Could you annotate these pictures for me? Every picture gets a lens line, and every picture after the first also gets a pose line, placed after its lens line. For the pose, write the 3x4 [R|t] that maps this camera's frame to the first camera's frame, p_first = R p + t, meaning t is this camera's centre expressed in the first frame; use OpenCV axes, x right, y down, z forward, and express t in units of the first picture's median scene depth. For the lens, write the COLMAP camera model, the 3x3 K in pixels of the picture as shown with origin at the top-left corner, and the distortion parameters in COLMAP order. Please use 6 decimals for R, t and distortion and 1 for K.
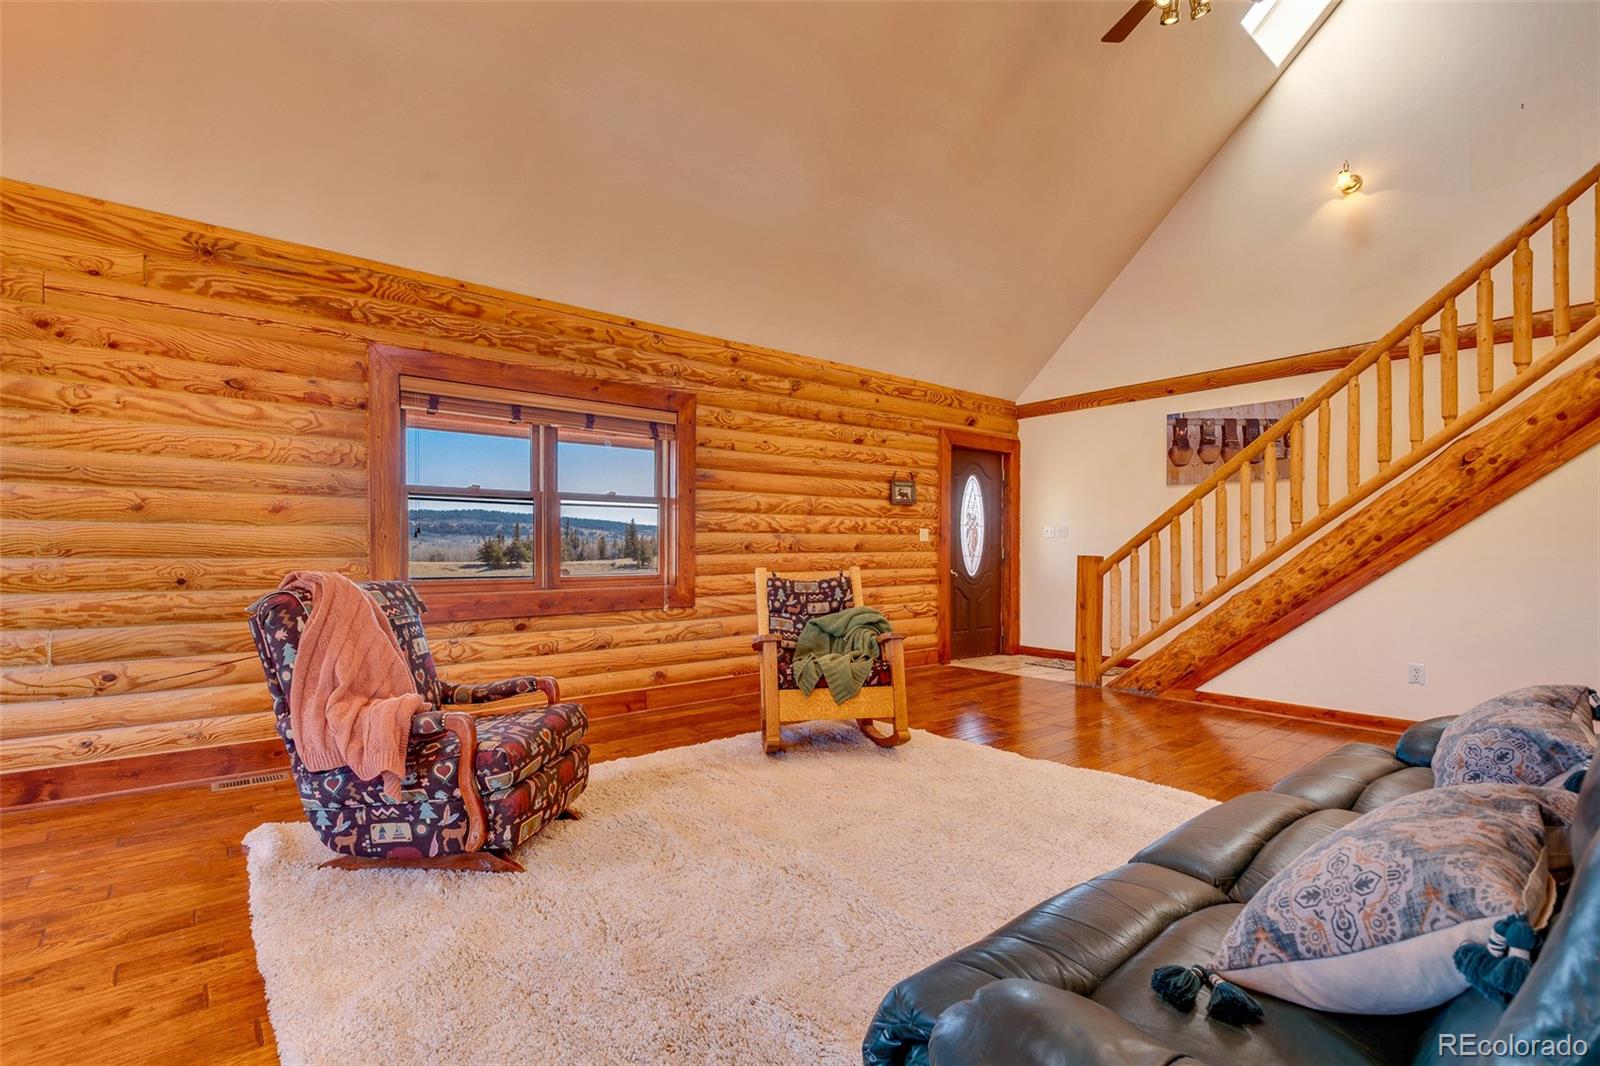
lens RADIAL K [[743.6, 0, 809.9], [0, 743.6, 557.7], [0, 0, 1]] dist [0.000659, 0.000143]
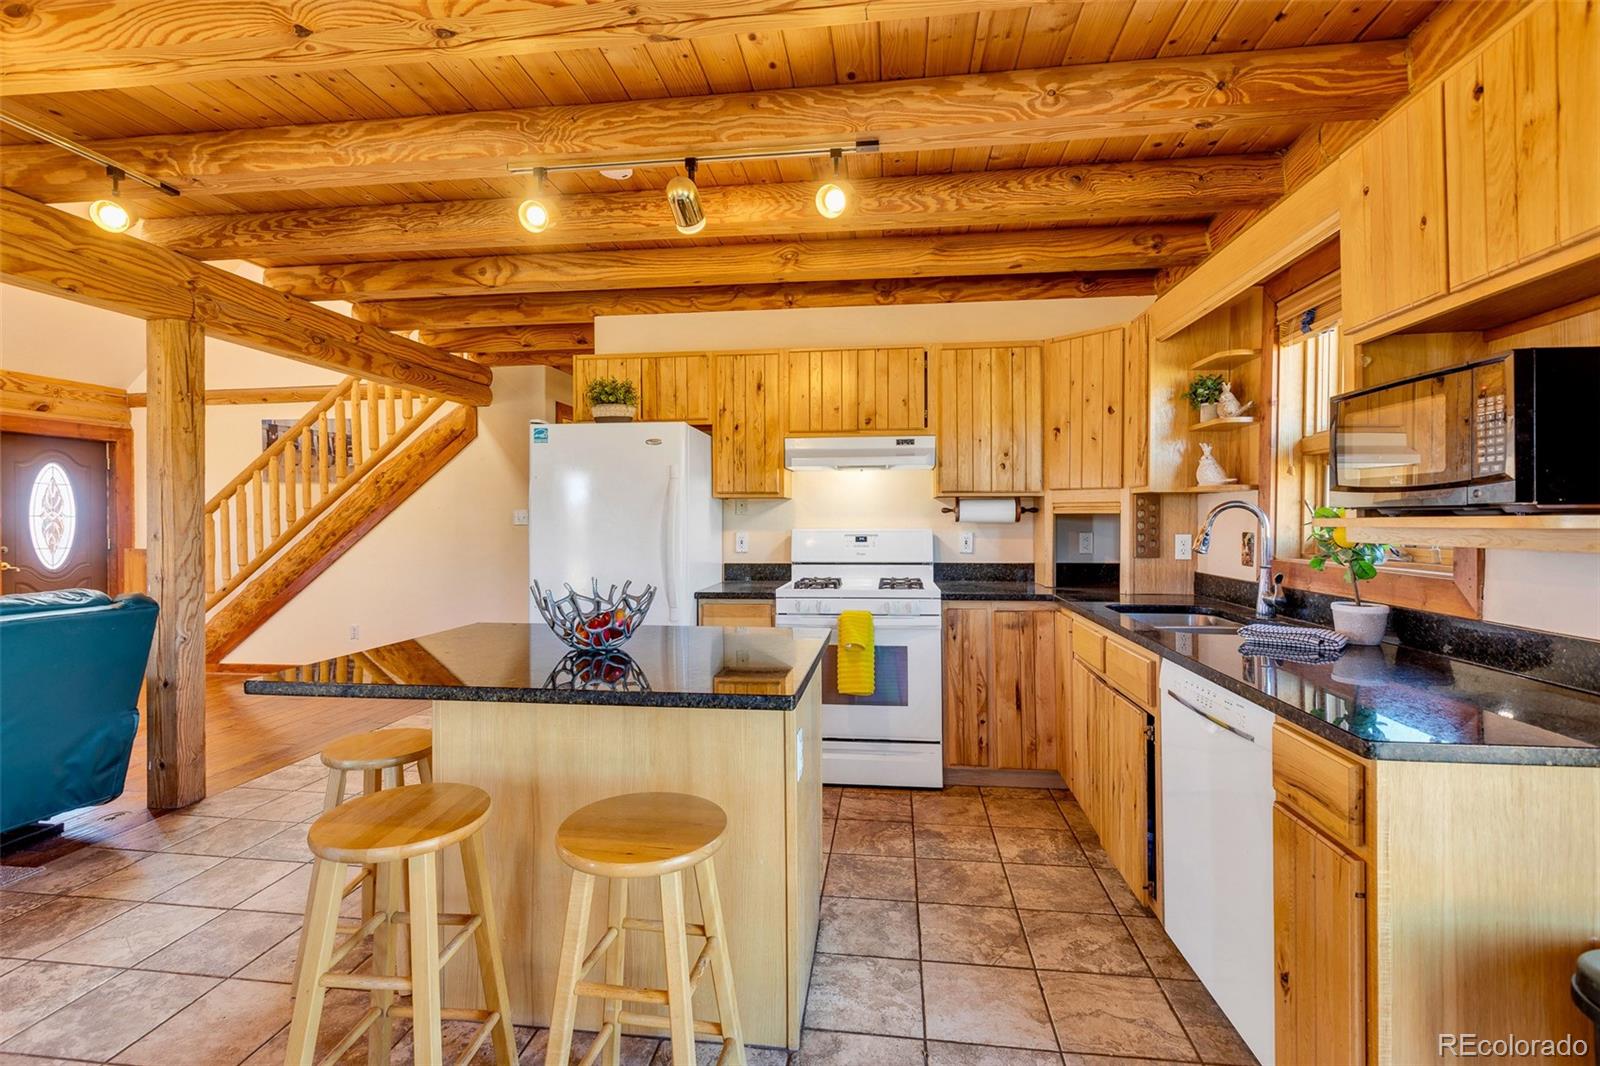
lens RADIAL K [[726.8, 0, 796.2], [0, 726.8, 521.3], [0, 0, 1]] dist [0.003119, 0.000041]
pose [[0.744136, -0.009455, 0.667962, 0.456664], [0.014672, 0.999890, -0.002191, -0.031039], [-0.667867, 0.011431, 0.744192, -0.490445]]
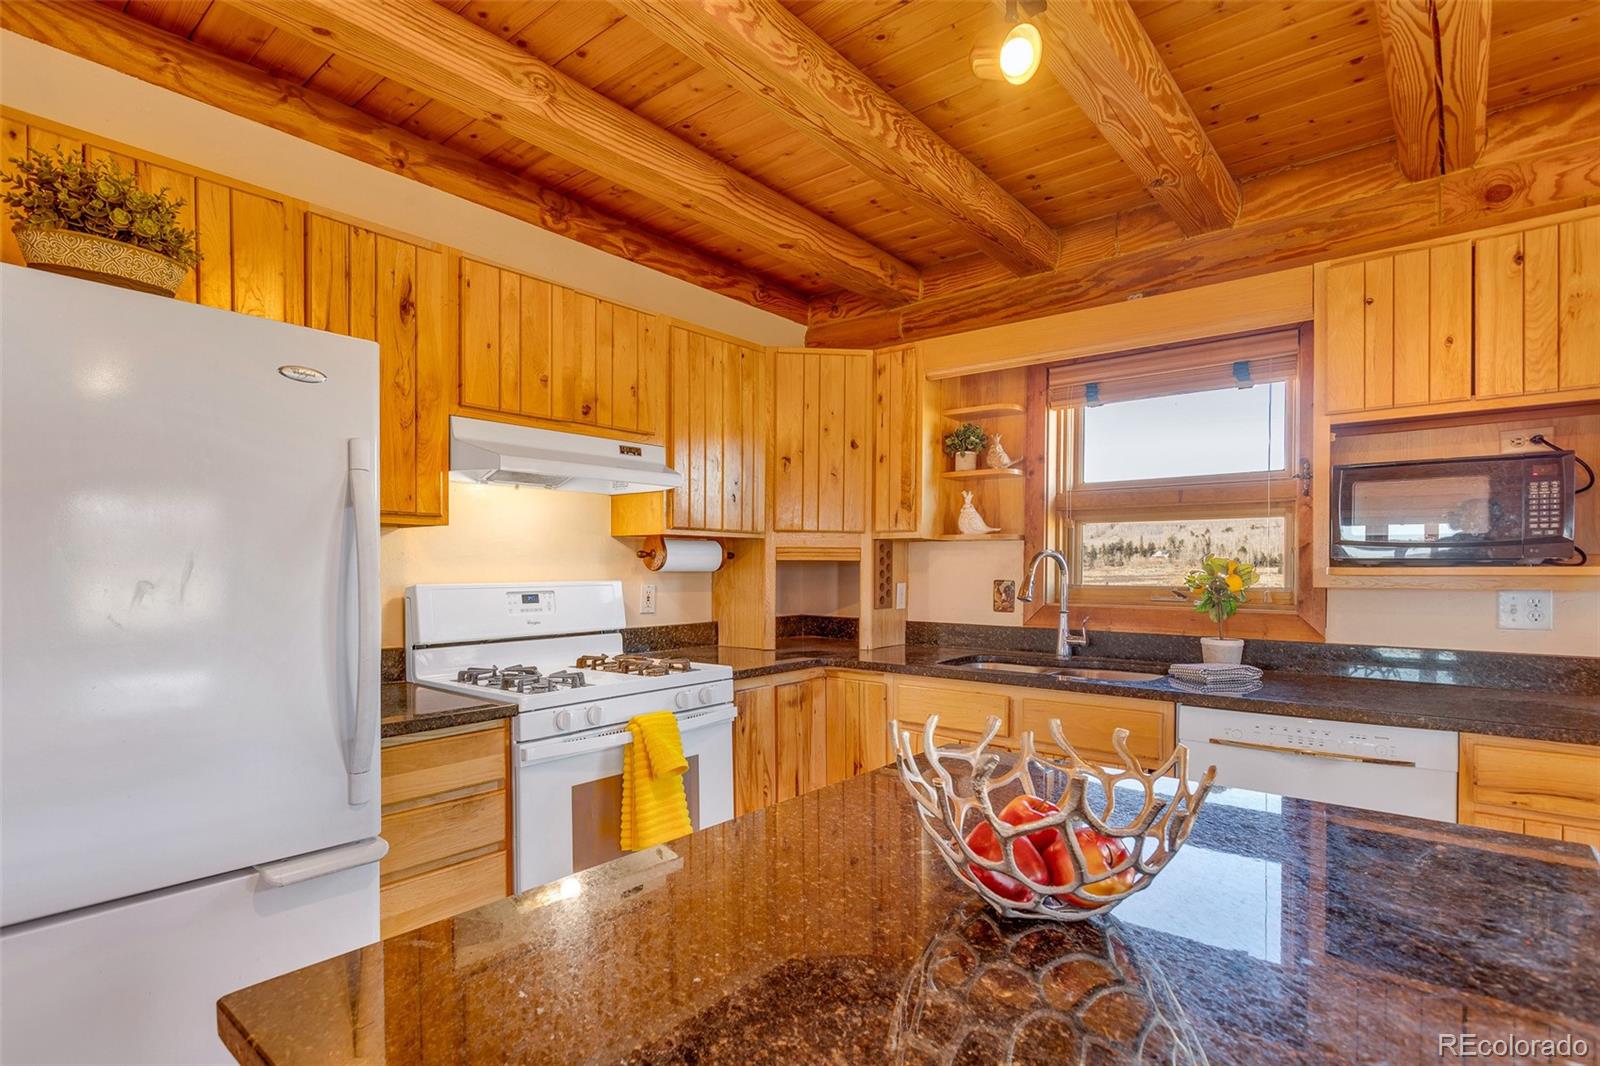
lens RADIAL K [[796.4, 0, 799.7], [0, 796.4, 572.5], [0, 0, 1]] dist [0.000177, 0.000301]
pose [[-0.163893, -0.013628, 0.986384, 0.482626], [0.009395, 0.999838, 0.015375, -0.036429], [-0.986433, 0.011787, -0.163738, -0.028374]]
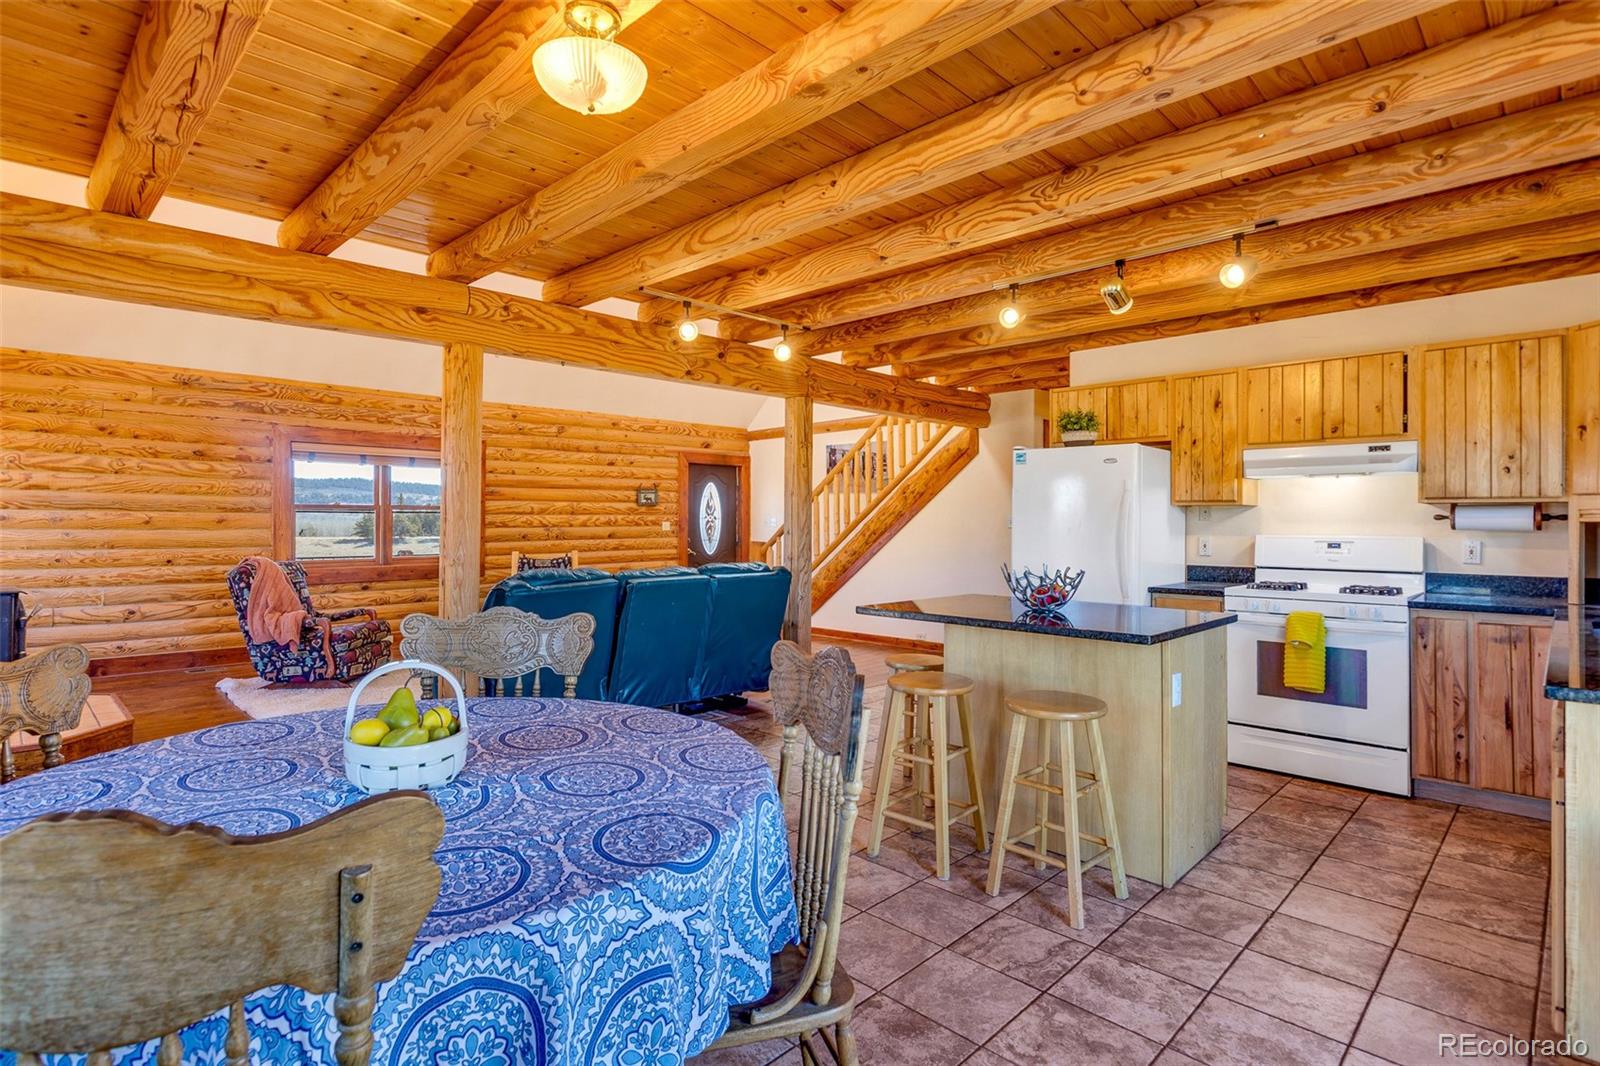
lens RADIAL K [[795.9, 0, 793.7], [0, 795.9, 516.8], [0, 0, 1]] dist [-0.000167, -0.000743]
pose [[0.996581, -0.000019, 0.082623, 0.377729], [0.001468, 0.999846, -0.017481, -0.029520], [-0.082610, 0.017542, 0.996428, -0.770473]]
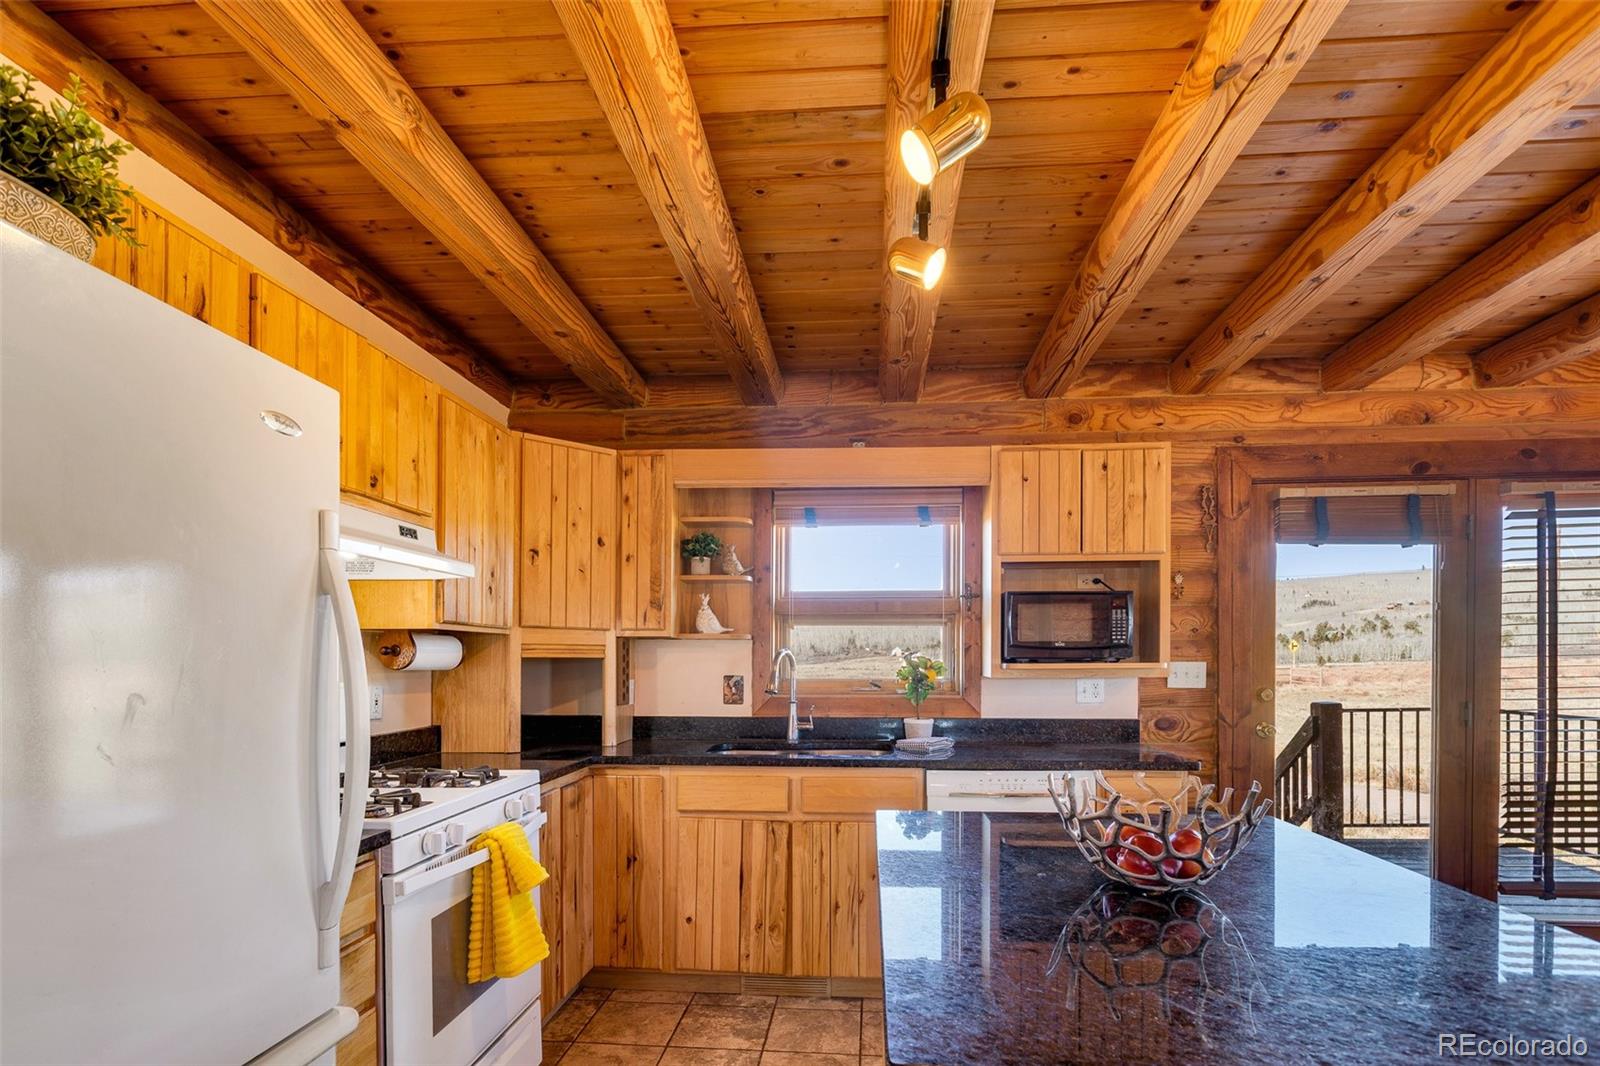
lens RADIAL K [[801.6, 0, 804.3], [0, 801.6, 661.1], [0, 0, 1]] dist [0.000683, -0.000039]
pose [[-0.701838, -0.005922, 0.712312, 0.535346], [0.005357, 0.999893, 0.013590, -0.041192], [-0.712316, 0.013354, -0.701731, 0.166039]]
